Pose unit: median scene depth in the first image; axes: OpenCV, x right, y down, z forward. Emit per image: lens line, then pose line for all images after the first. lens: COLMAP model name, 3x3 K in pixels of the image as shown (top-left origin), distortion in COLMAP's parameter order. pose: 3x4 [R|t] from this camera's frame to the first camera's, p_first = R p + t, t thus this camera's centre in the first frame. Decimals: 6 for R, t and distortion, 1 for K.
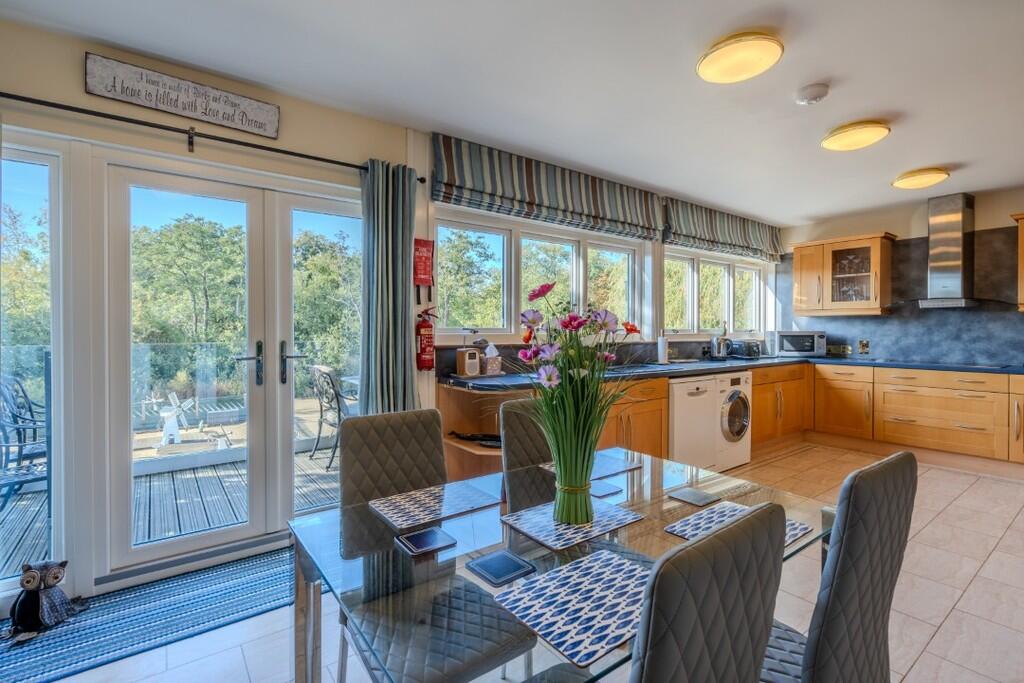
lens RADIAL K [[476.0, 0, 517.6], [0, 476.0, 331.3], [0, 0, 1]] dist [0.001768, 0.000436]
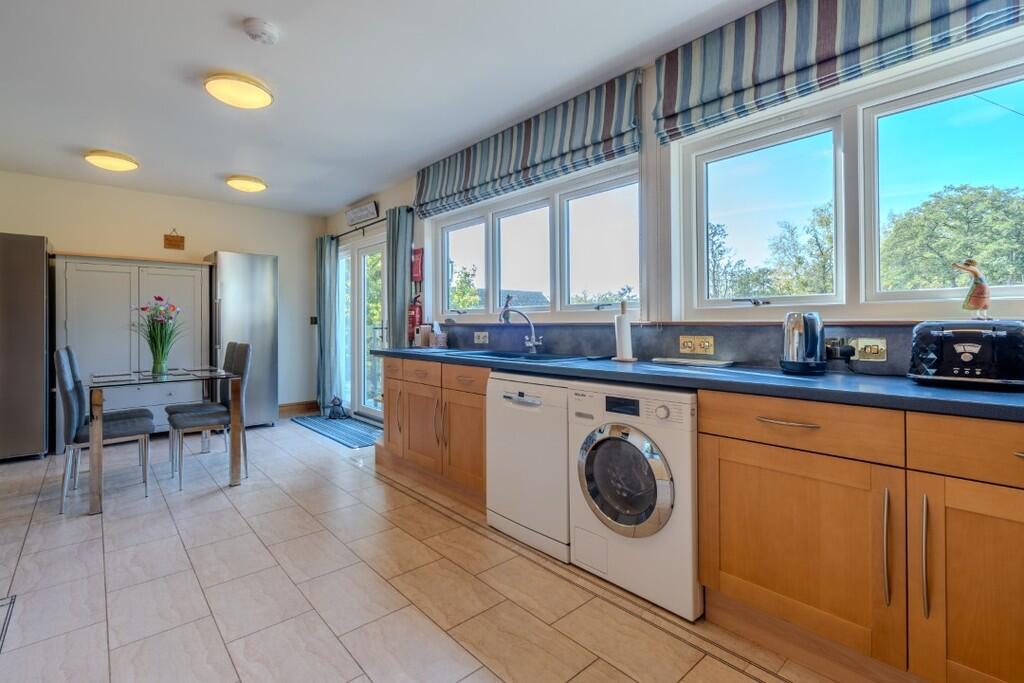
lens RADIAL K [[484.2, 0, 489.5], [0, 484.2, 325.4], [0, 0, 1]] dist [-0.000444, 0.000164]
pose [[0.039034, 0.001543, -0.999237, 0.175525], [0.000129, 0.999999, 0.001549, 0.004834], [0.999238, -0.000189, 0.039034, 0.160411]]
